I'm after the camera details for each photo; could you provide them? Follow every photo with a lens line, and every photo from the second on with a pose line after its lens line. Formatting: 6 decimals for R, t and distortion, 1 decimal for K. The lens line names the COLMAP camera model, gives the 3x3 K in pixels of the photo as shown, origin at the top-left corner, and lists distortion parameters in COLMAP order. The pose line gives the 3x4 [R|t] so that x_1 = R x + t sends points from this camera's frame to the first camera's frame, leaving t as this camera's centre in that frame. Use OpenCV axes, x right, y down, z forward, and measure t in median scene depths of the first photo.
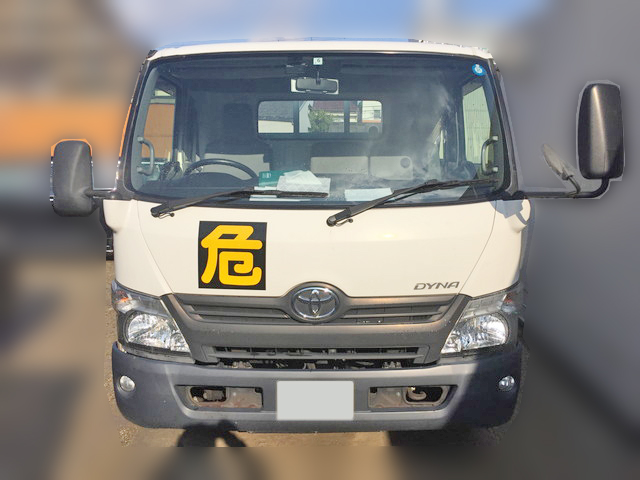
lens RADIAL K [[542.5, 0, 276.8], [0, 542.5, 237.9], [0, 0, 1]] dist [0.046804, -0.070610]
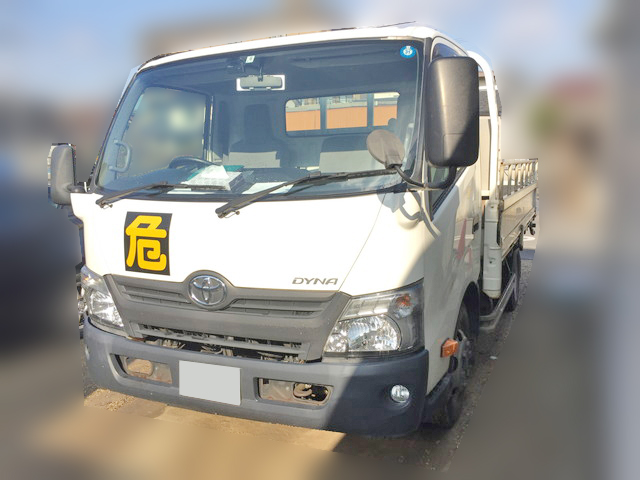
lens RADIAL K [[542.5, 0, 320.5], [0, 542.5, 240.1], [0, 0, 1]] dist [0.046804, -0.070610]
pose [[0.917960, 0.032332, -0.395352, 0.674591], [-0.031464, 0.999467, 0.008682, 0.005960], [0.395423, 0.004469, 0.918488, 0.113498]]
